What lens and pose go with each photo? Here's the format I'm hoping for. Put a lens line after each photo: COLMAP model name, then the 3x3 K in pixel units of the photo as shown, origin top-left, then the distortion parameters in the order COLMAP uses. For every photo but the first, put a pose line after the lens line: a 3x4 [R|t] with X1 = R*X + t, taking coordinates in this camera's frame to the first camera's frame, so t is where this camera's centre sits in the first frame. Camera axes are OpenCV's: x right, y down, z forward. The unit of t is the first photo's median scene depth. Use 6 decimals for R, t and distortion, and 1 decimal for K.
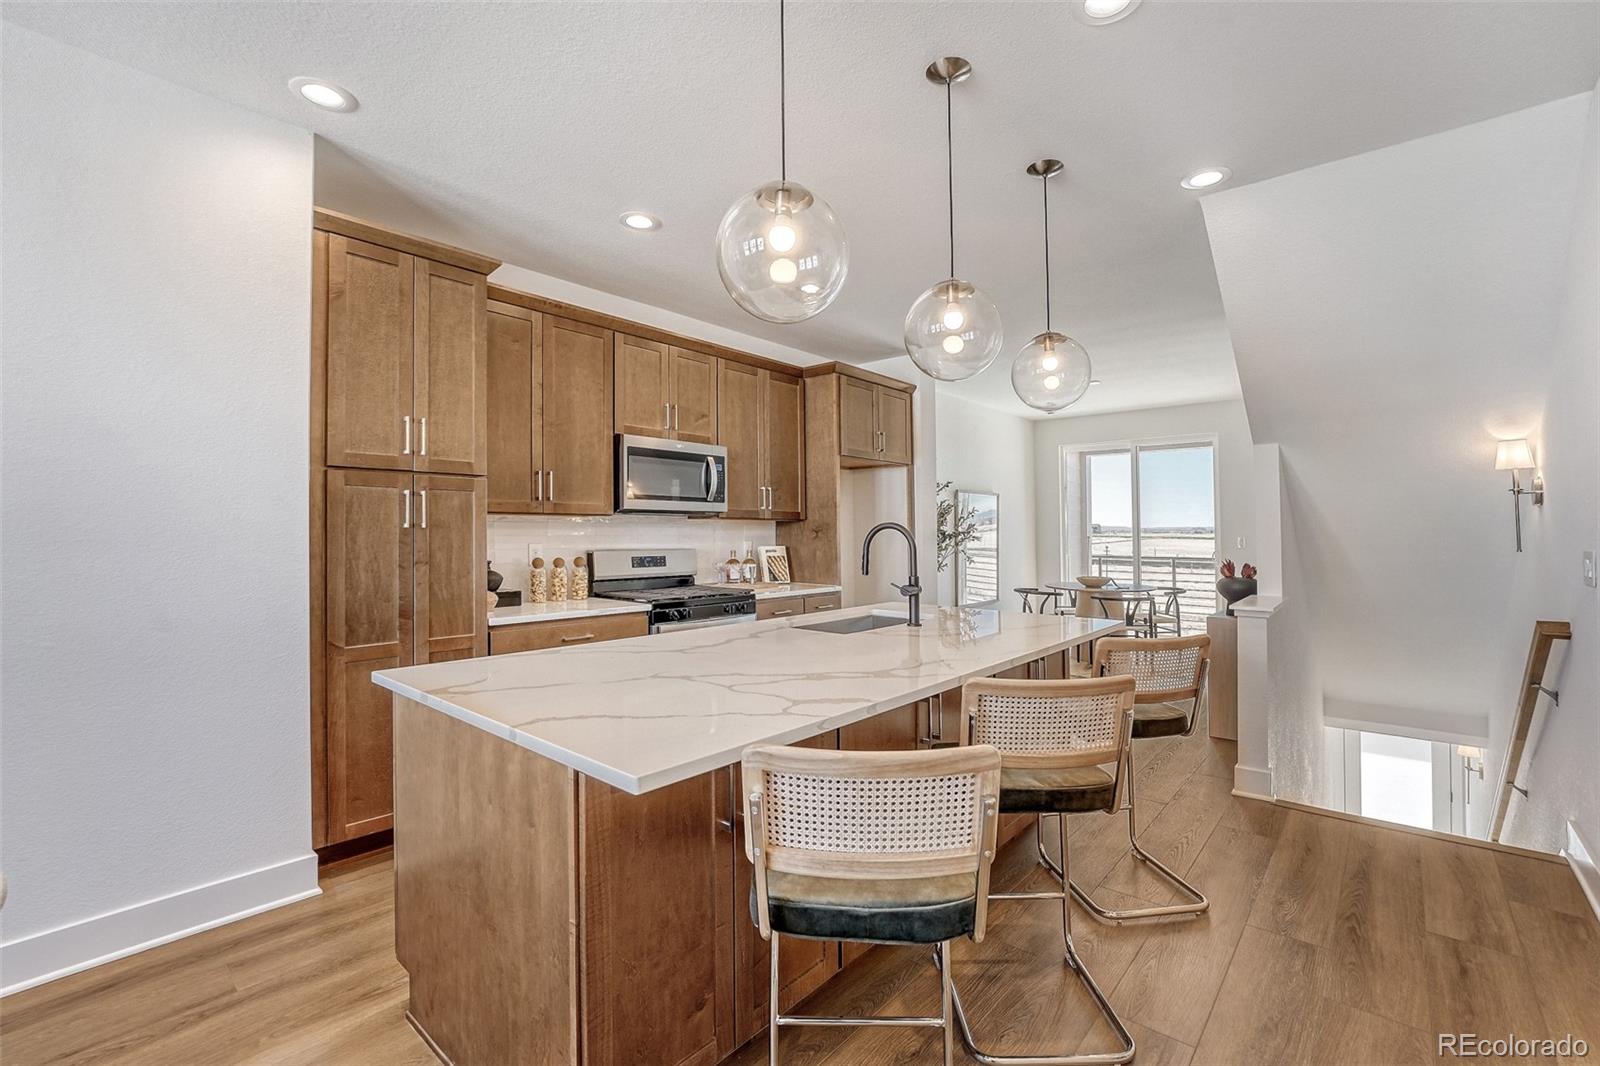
lens RADIAL K [[682.0, 0, 800.0], [0, 682.0, 533.0], [0, 0, 1]] dist [-0.053756, 0.000248]
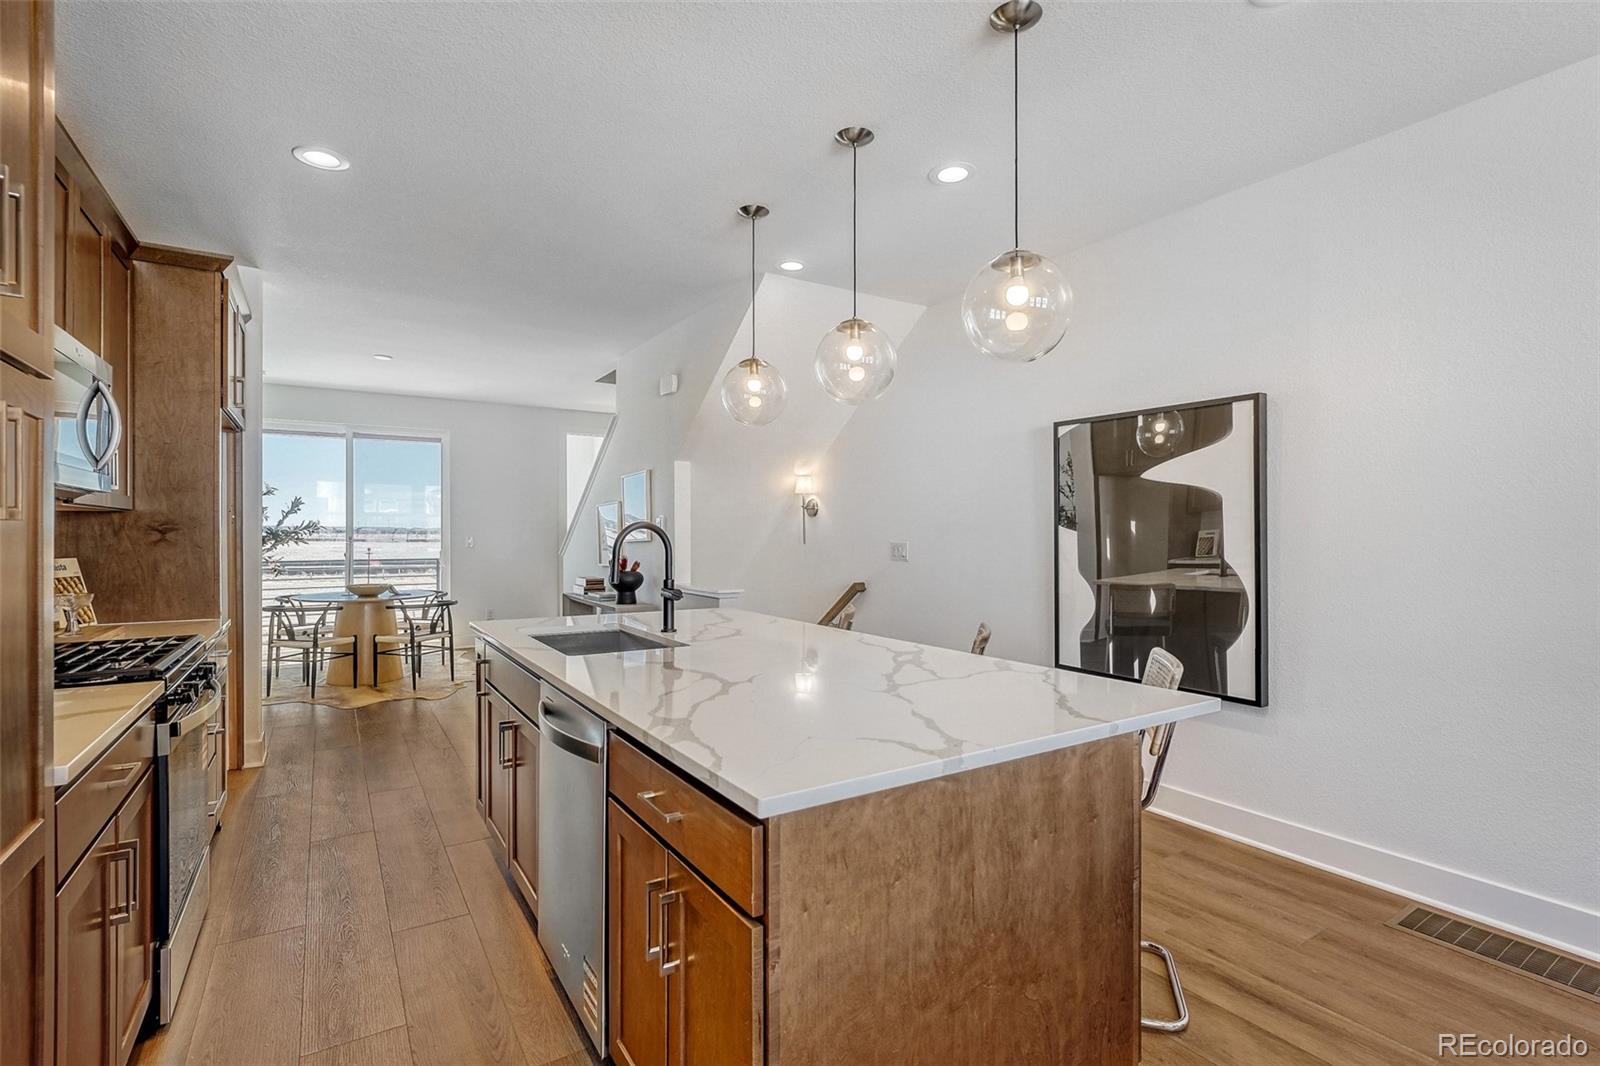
lens RADIAL K [[758.1, 0, 800.0], [0, 758.1, 533.0], [0, 0, 1]] dist [-0.000773, -0.000093]
pose [[0.286203, 0.003335, 0.958163, -0.447123], [-0.002847, 0.999992, -0.002630, 0.001532], [-0.958165, -0.001975, 0.286210, 0.287892]]
